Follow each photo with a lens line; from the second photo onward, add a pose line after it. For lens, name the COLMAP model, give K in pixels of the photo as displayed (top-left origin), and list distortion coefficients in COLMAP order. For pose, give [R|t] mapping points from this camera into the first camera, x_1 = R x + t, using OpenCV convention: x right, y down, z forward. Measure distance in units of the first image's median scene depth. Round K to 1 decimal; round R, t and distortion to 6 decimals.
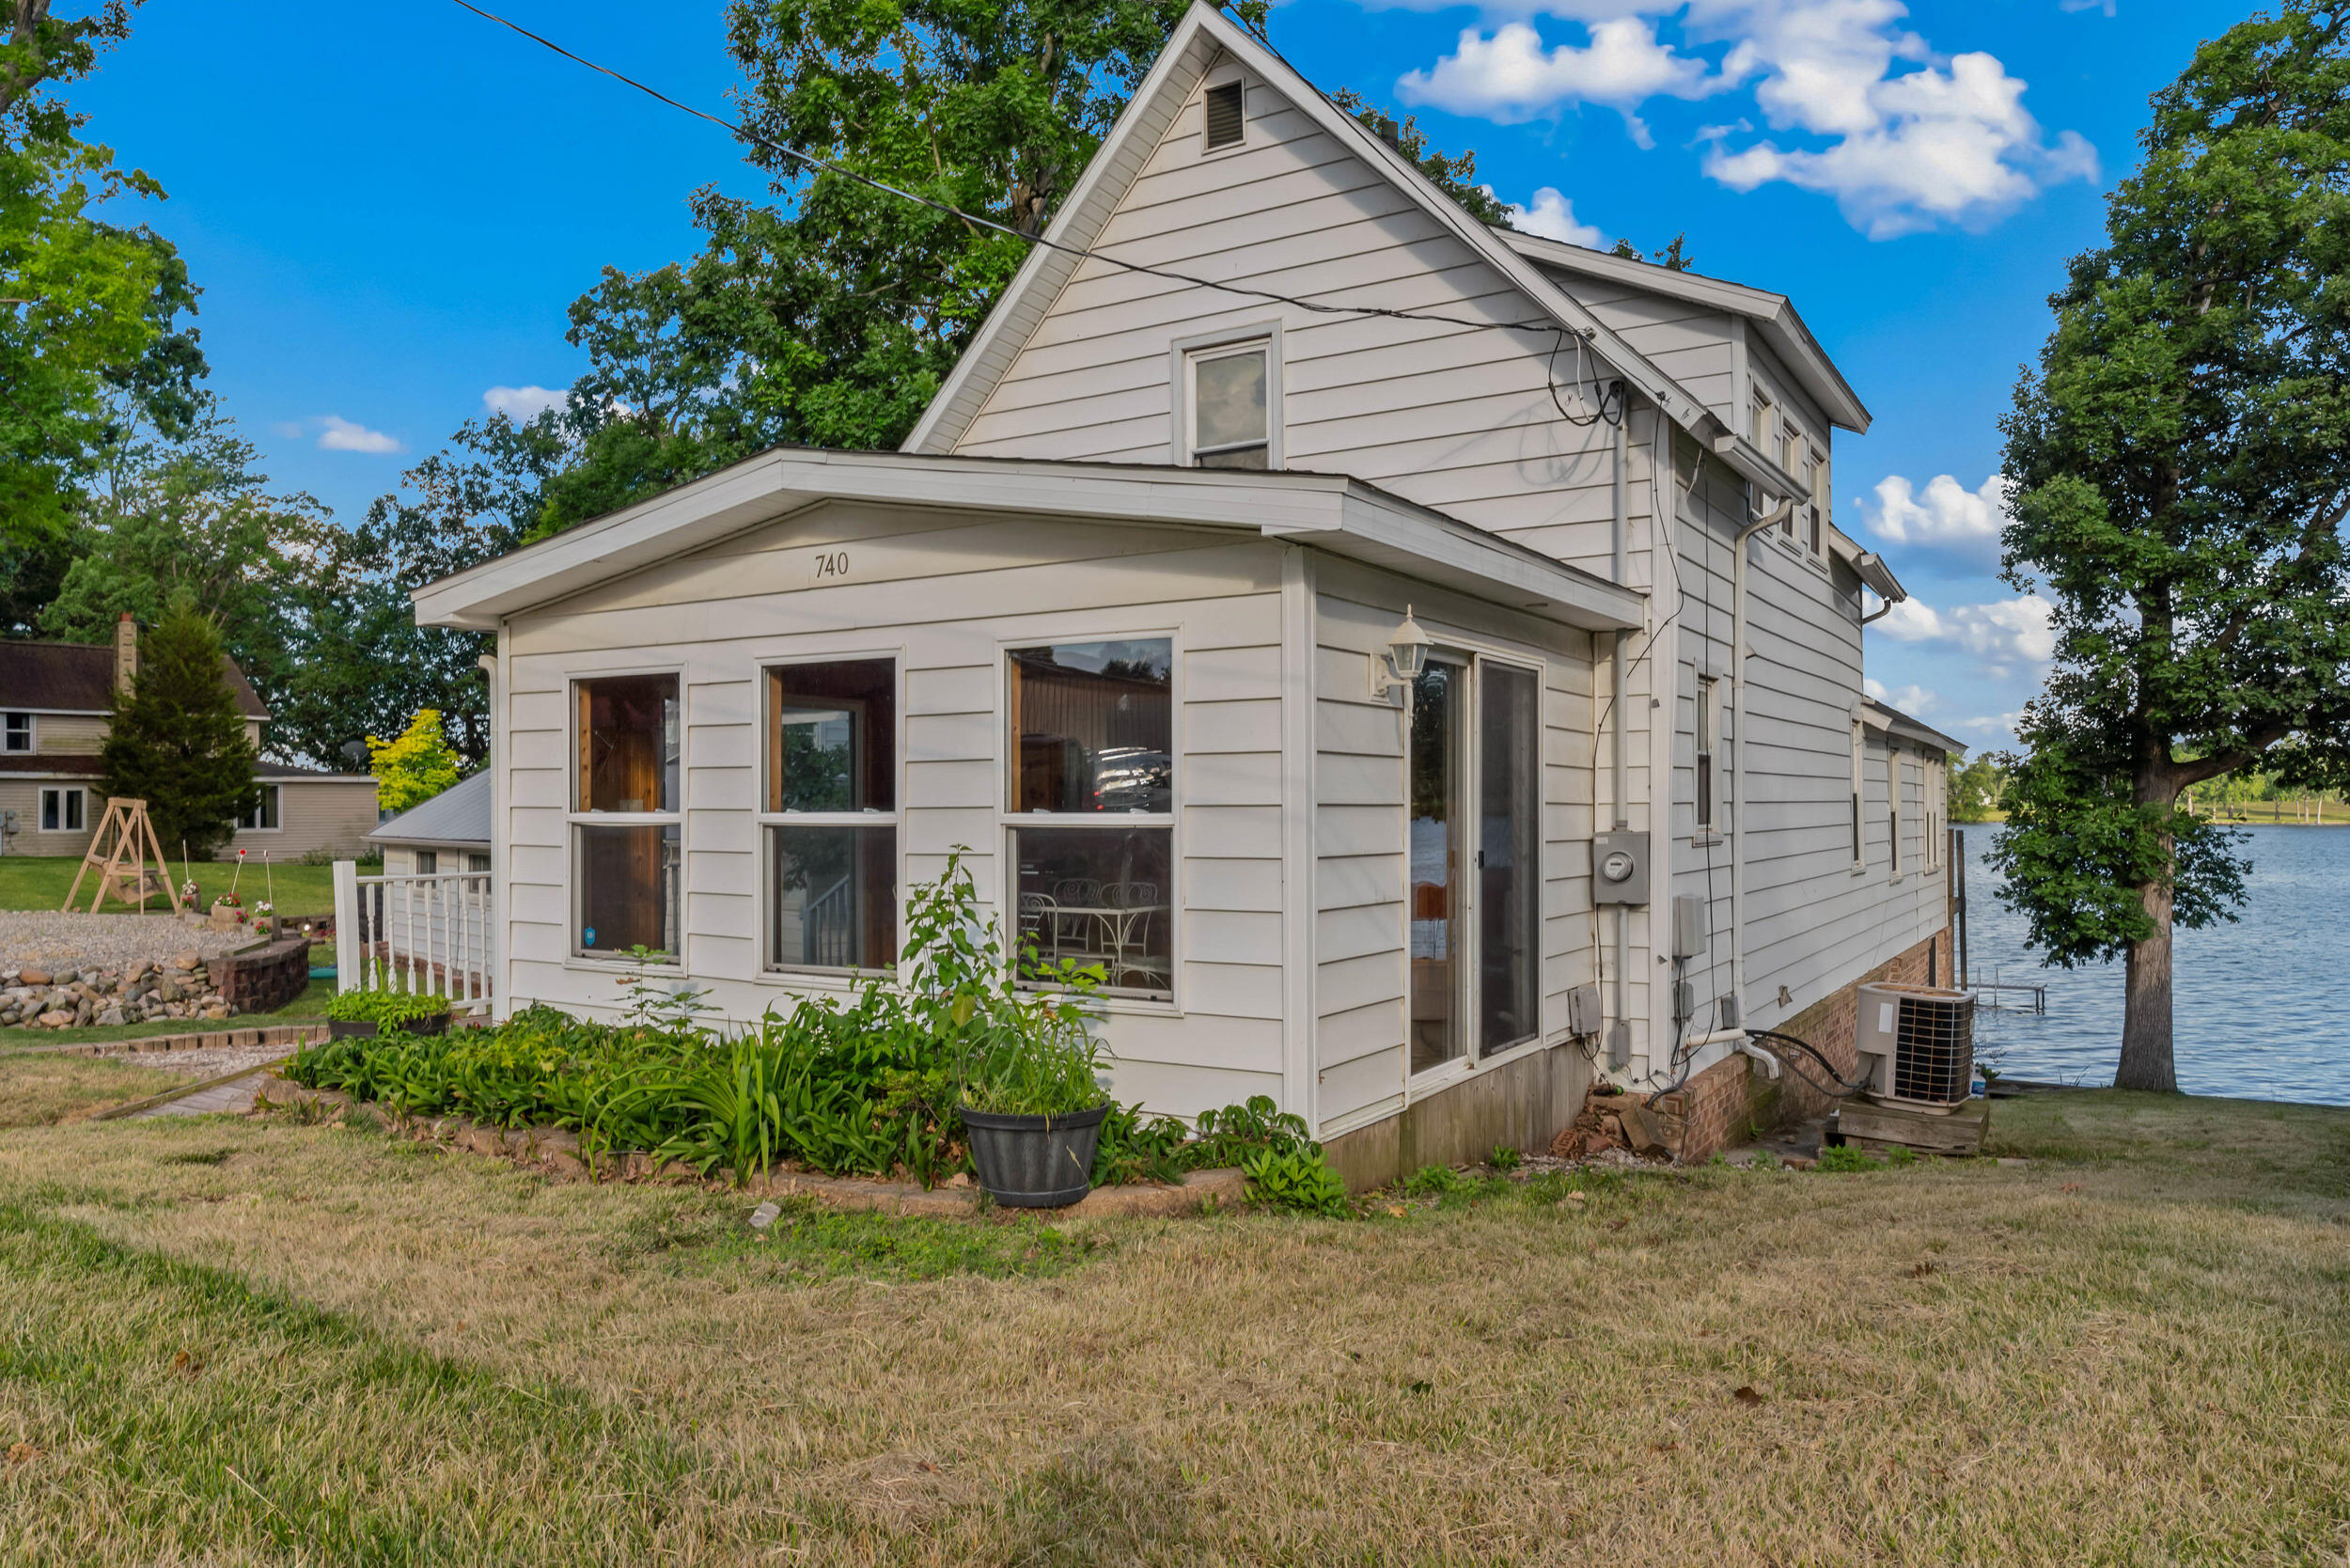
lens RADIAL K [[1595.7, 0, 1177.2], [0, 1595.7, 788.0], [0, 0, 1]] dist [0.002580, -0.001047]
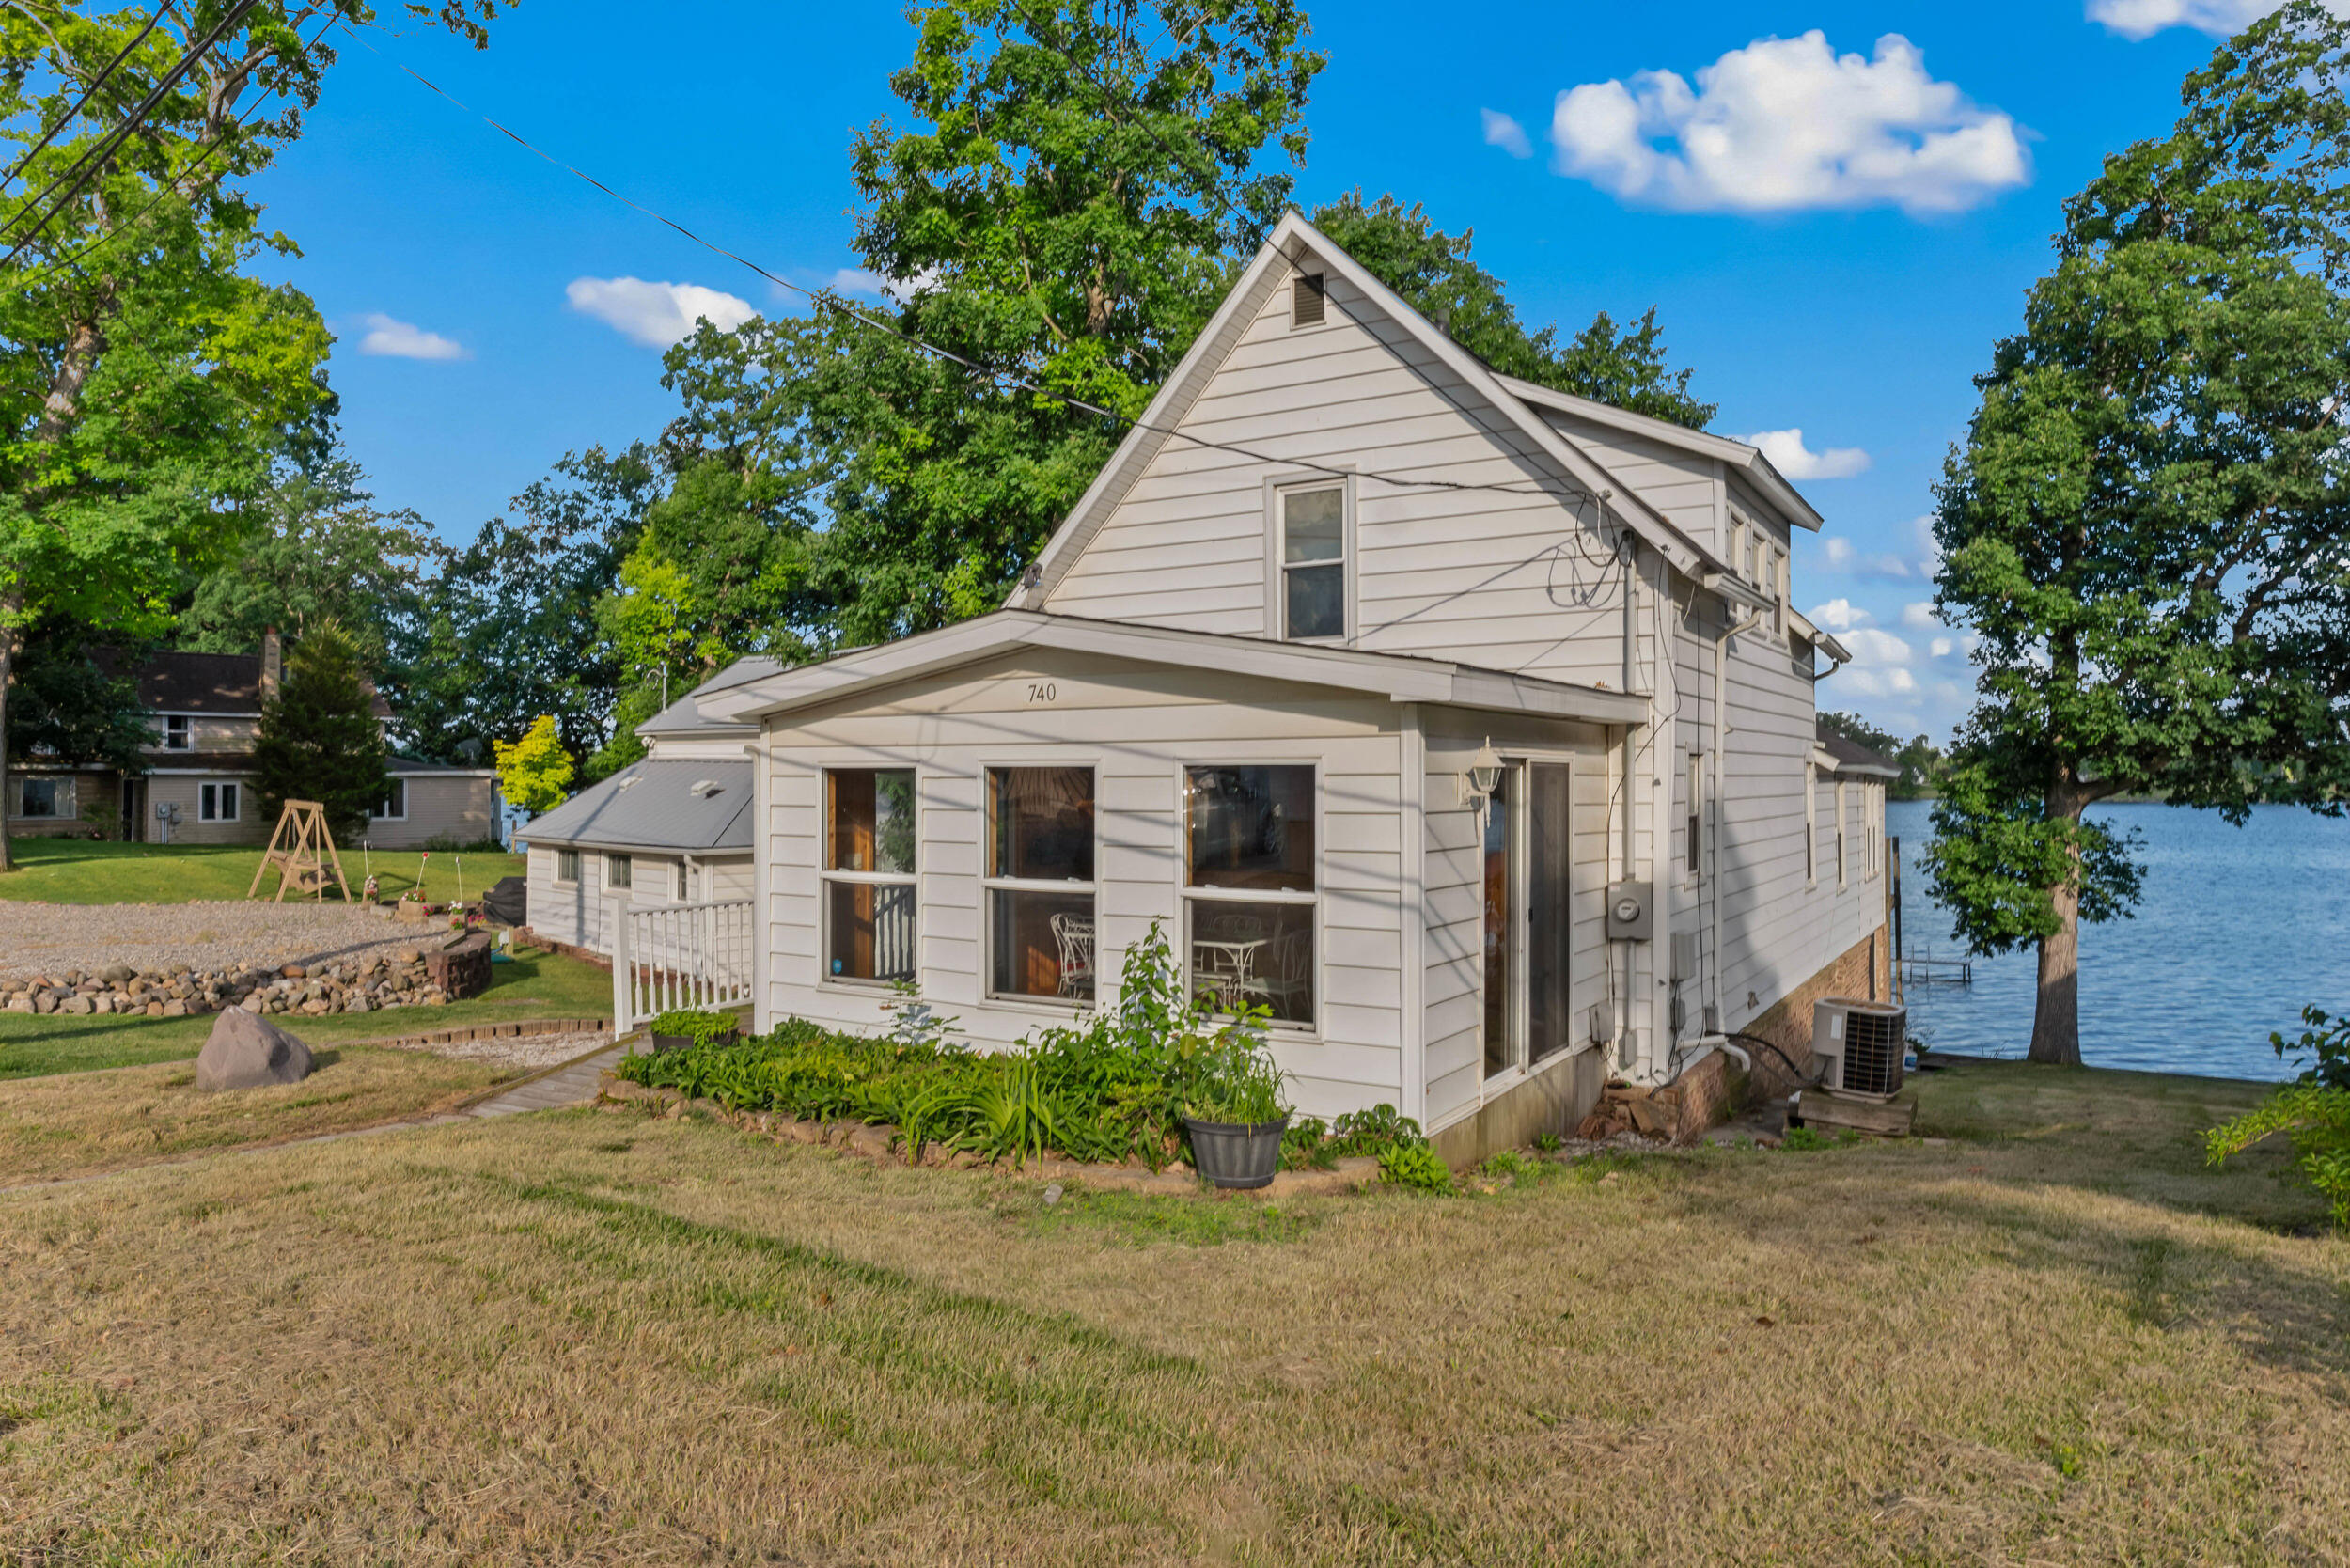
lens RADIAL K [[1473.1, 0, 1170.4], [0, 1473.1, 762.8], [0, 0, 1]] dist [0.001381, -0.000921]
pose [[0.999995, 0.002411, -0.002100, -0.076953], [-0.002410, 0.999997, 0.000548, -0.059555], [0.002101, -0.000542, 0.999998, -0.158674]]
